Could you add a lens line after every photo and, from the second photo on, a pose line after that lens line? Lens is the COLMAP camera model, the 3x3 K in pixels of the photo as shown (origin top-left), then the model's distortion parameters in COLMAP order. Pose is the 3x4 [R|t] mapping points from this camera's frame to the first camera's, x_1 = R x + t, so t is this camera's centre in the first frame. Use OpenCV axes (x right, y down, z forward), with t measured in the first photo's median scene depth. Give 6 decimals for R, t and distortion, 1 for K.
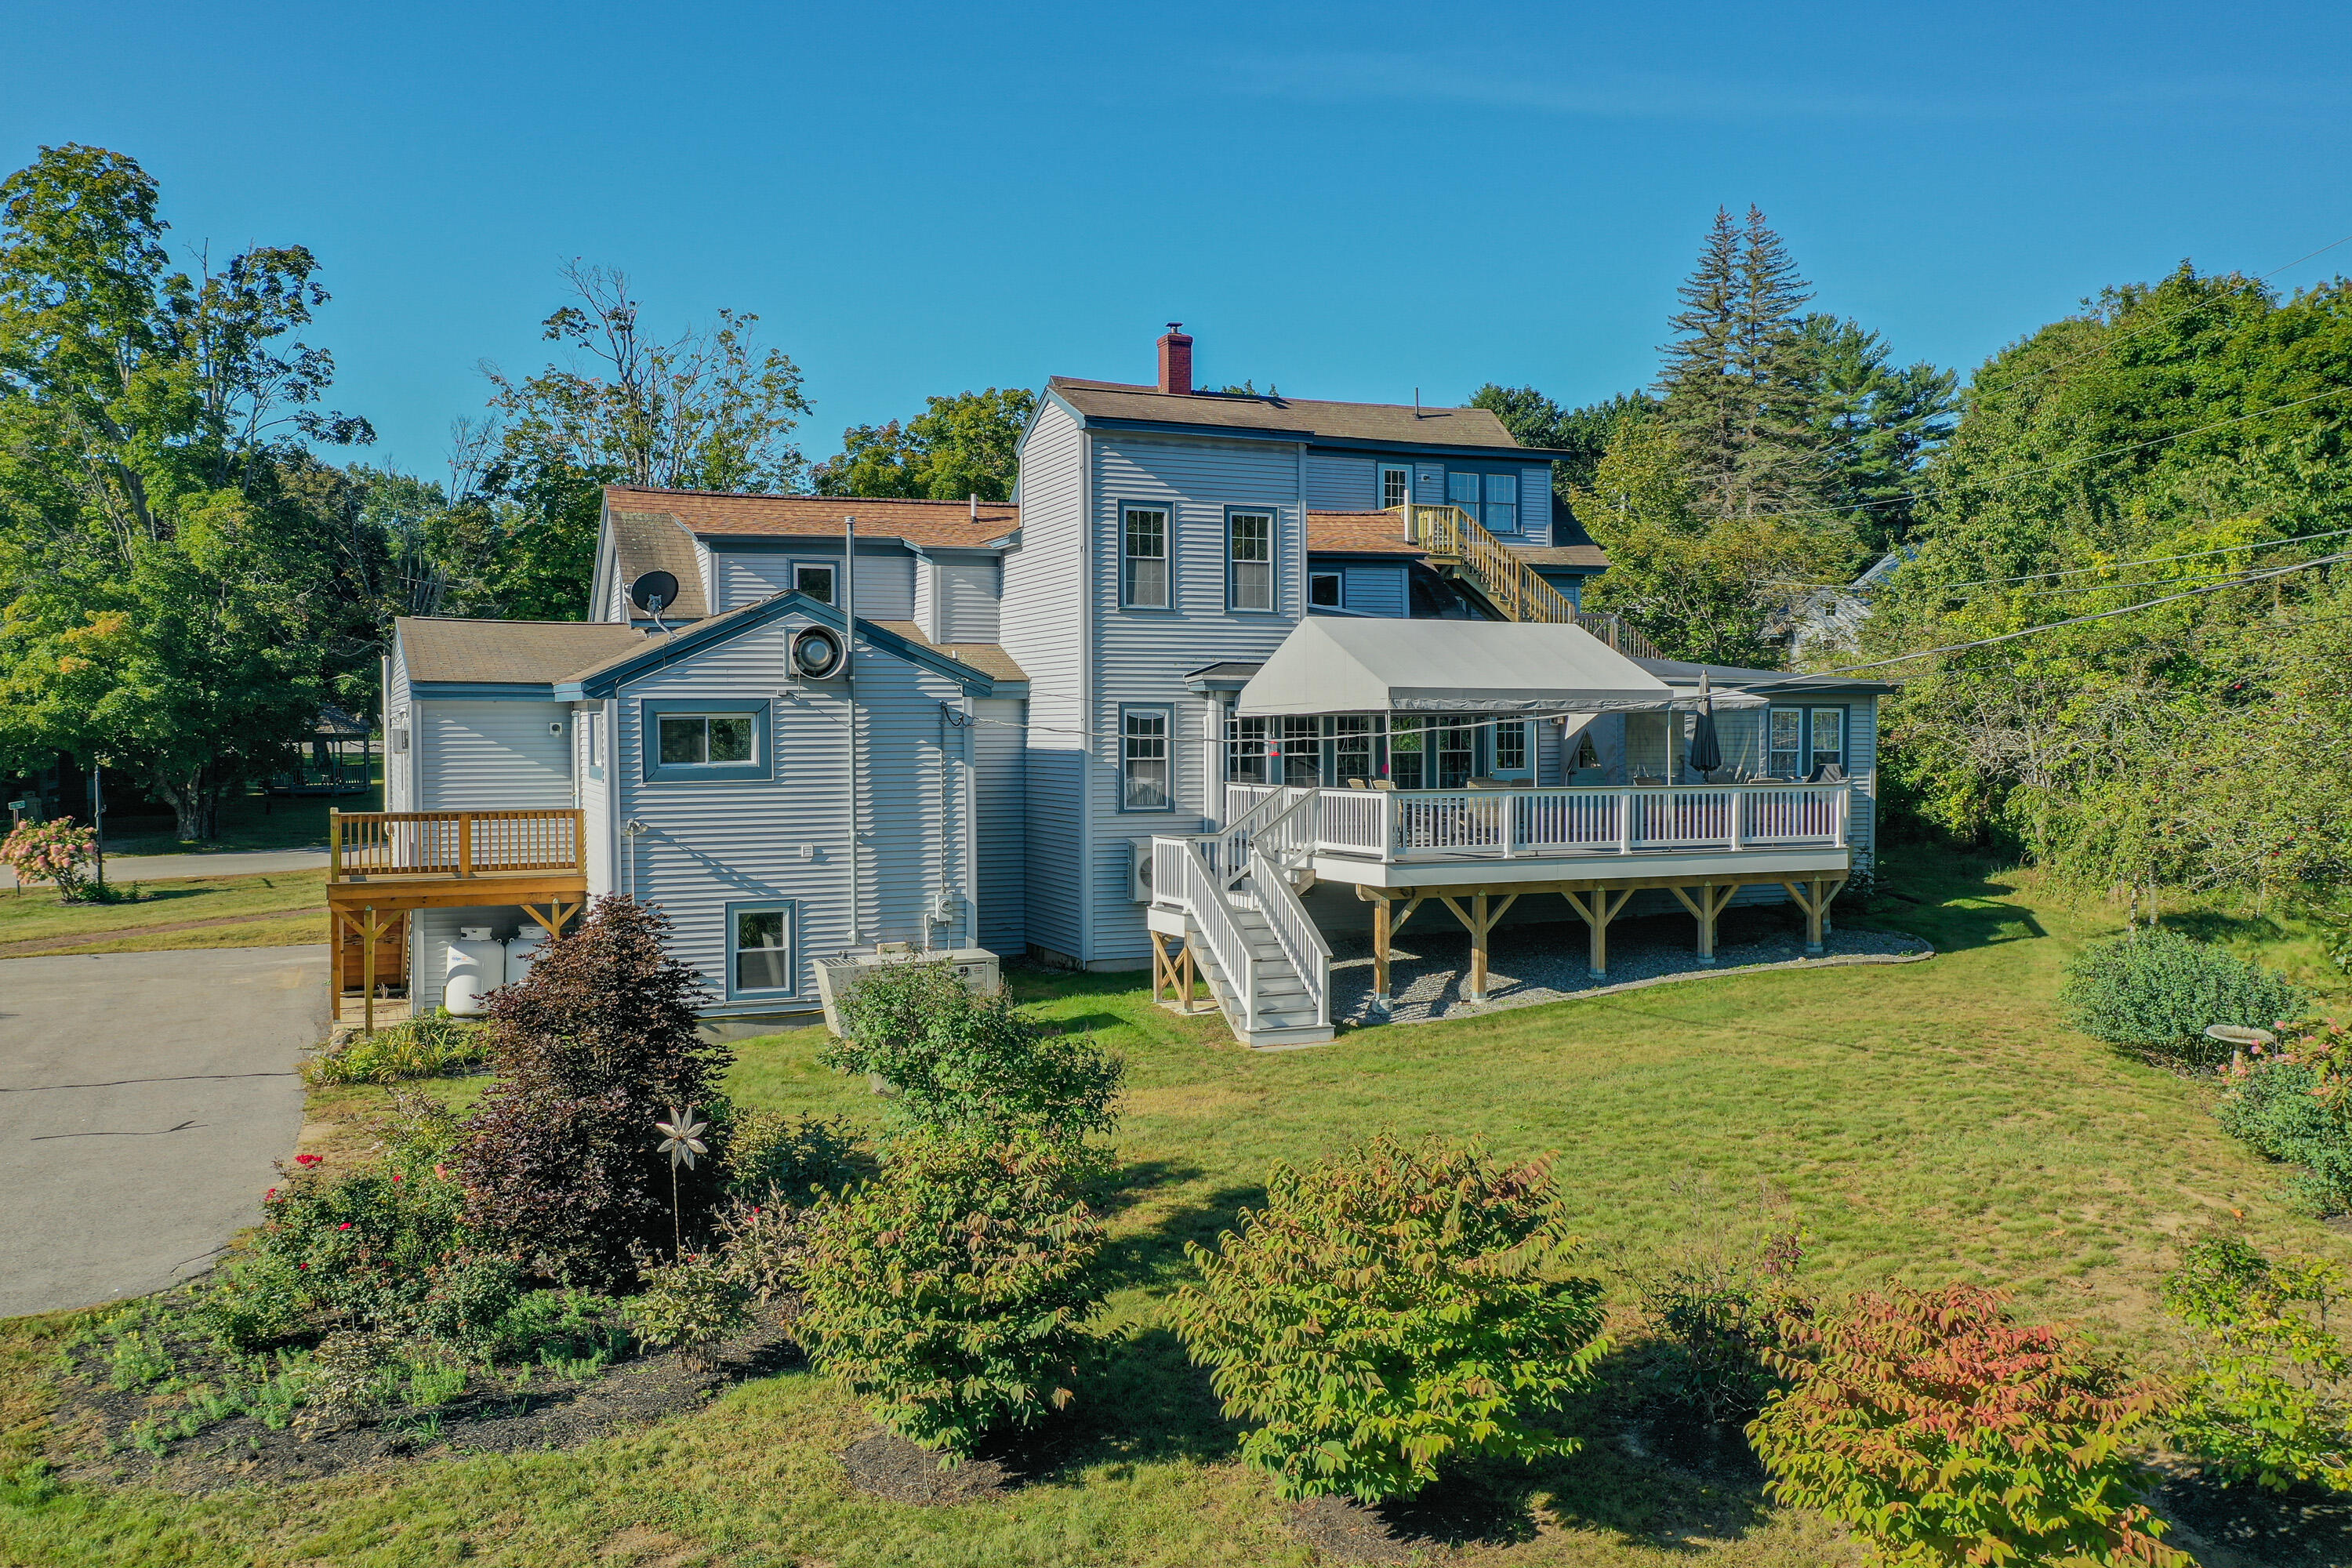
lens RADIAL K [[1901.4, 0, 1176.0], [0, 1901.4, 784.0], [0, 0, 1]] dist [-0.002823, -0.001381]
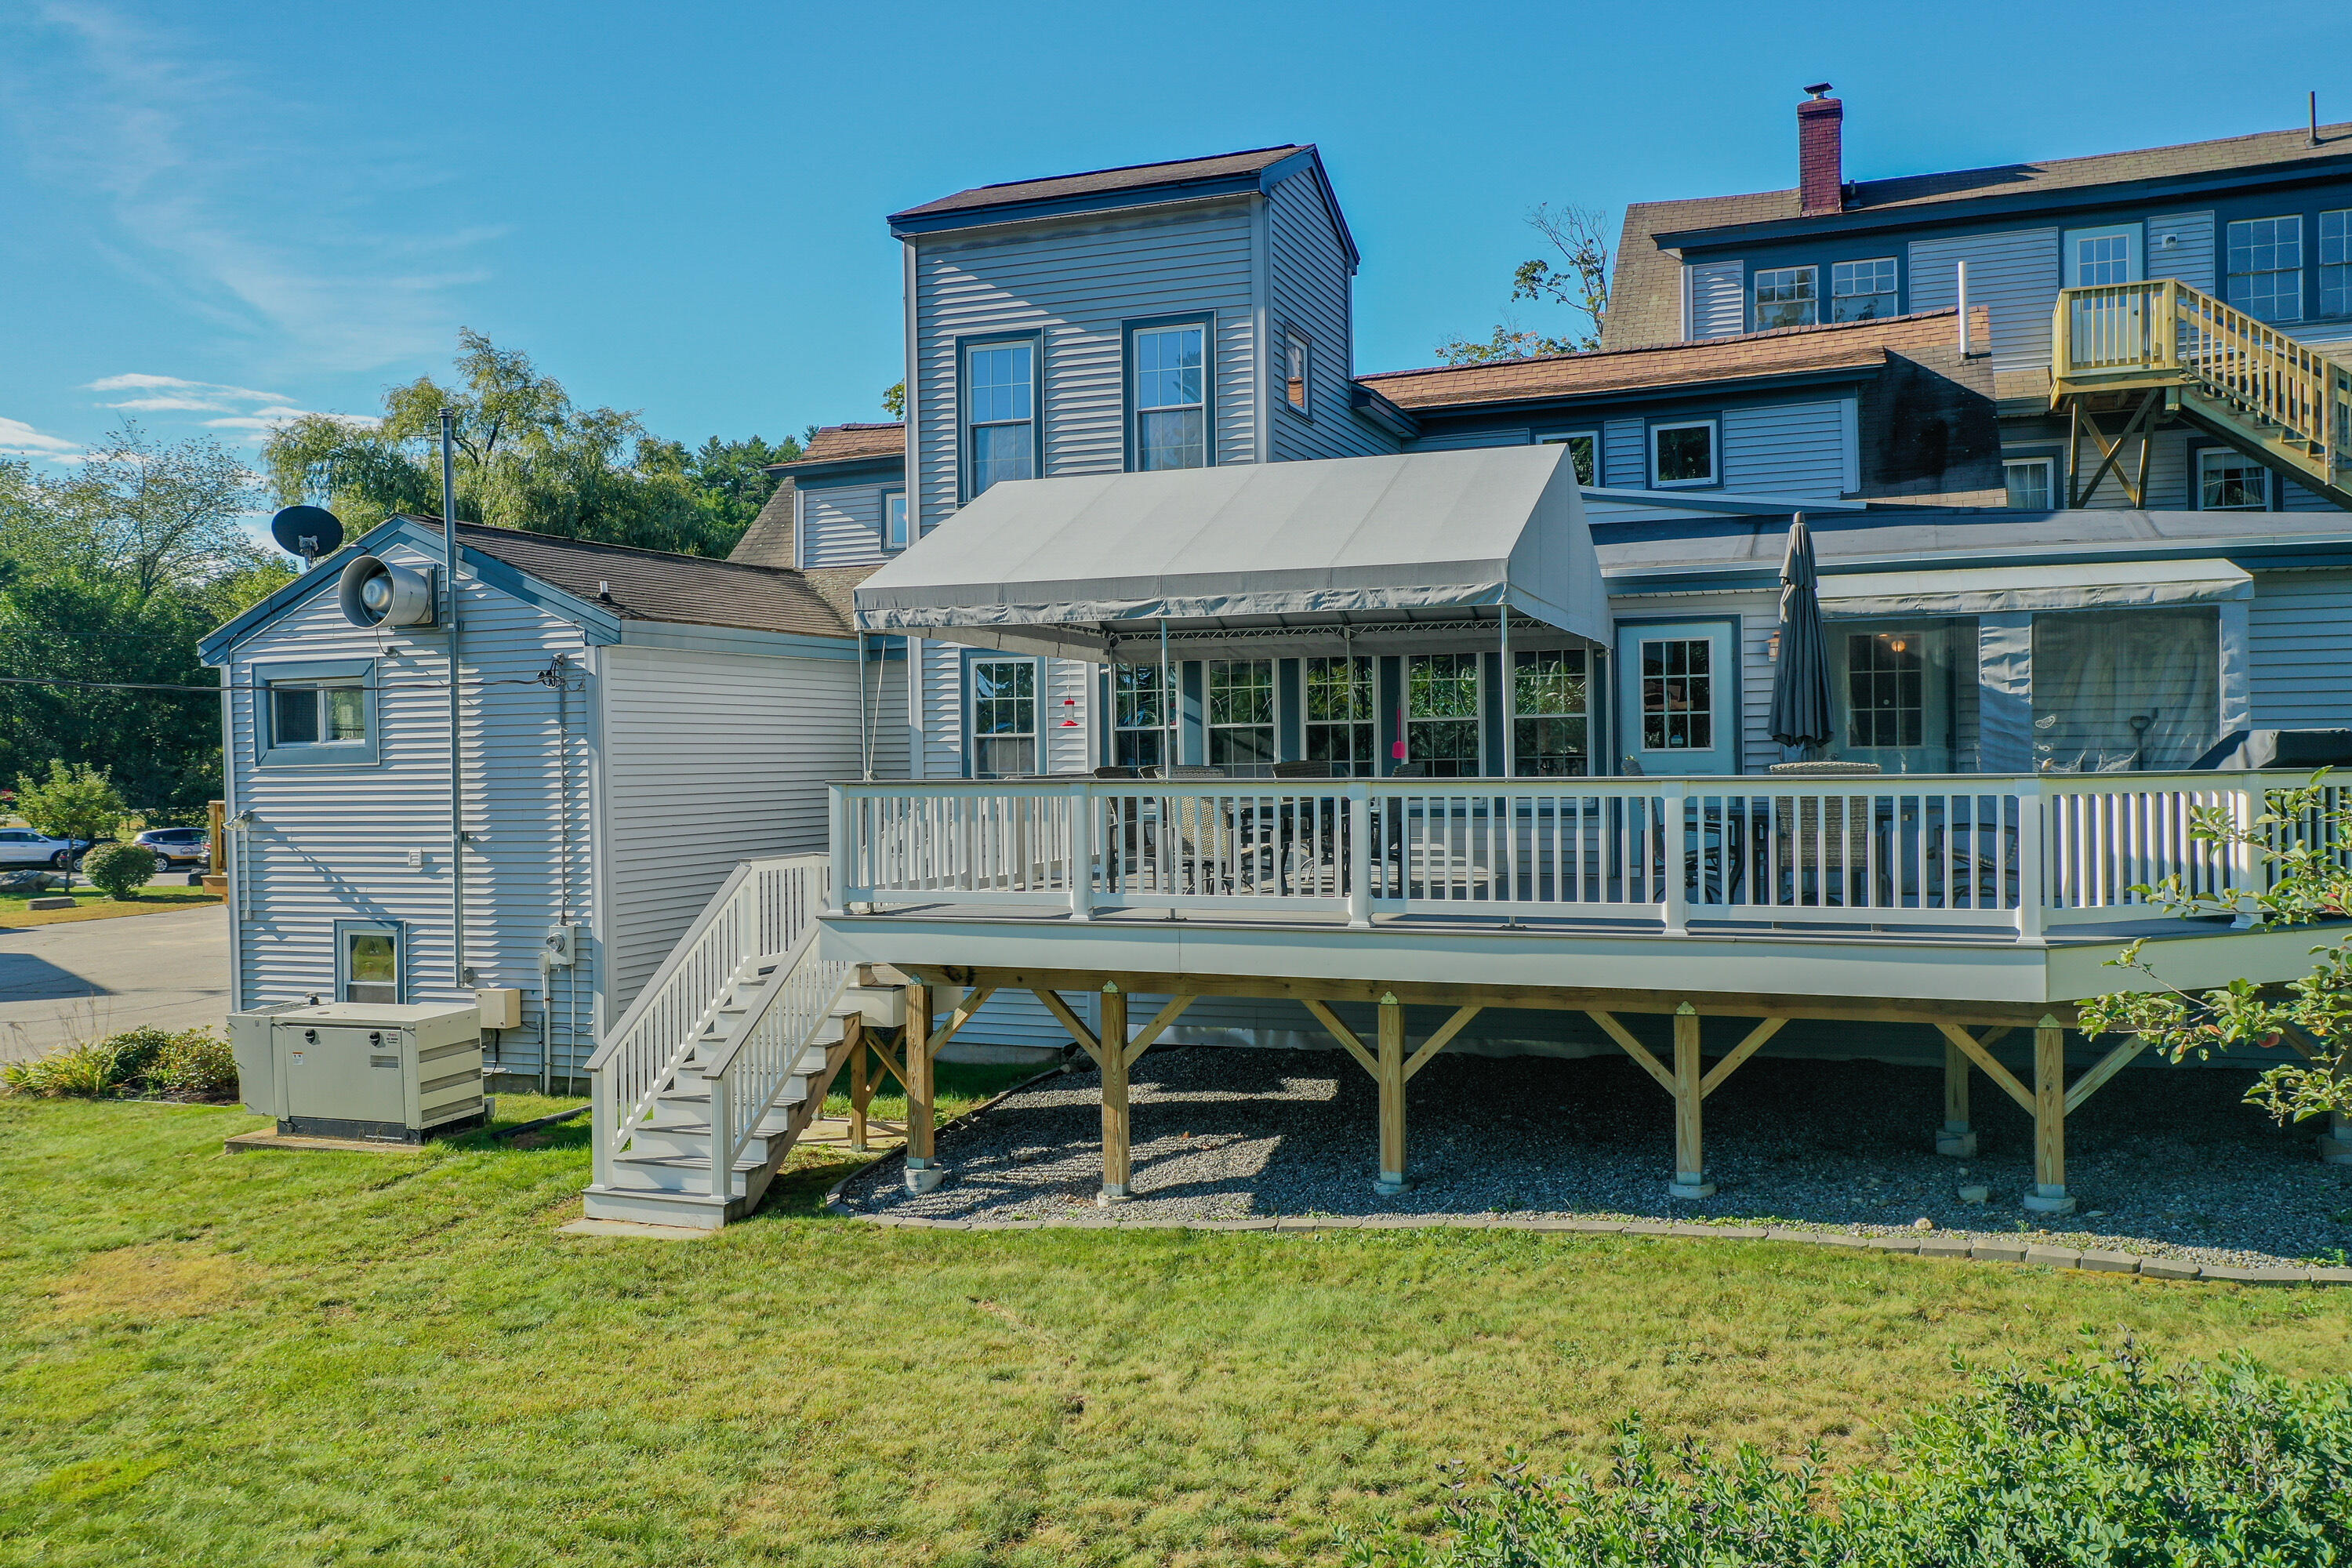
lens RADIAL K [[1901.4, 0, 1176.0], [0, 1901.4, 784.0], [0, 0, 1]] dist [-0.002823, -0.001381]
pose [[0.695635, 0.005415, -0.718375, 0.502015], [-0.011829, 0.999922, -0.003917, 0.004556], [0.718298, 0.011223, 0.695645, 0.619562]]
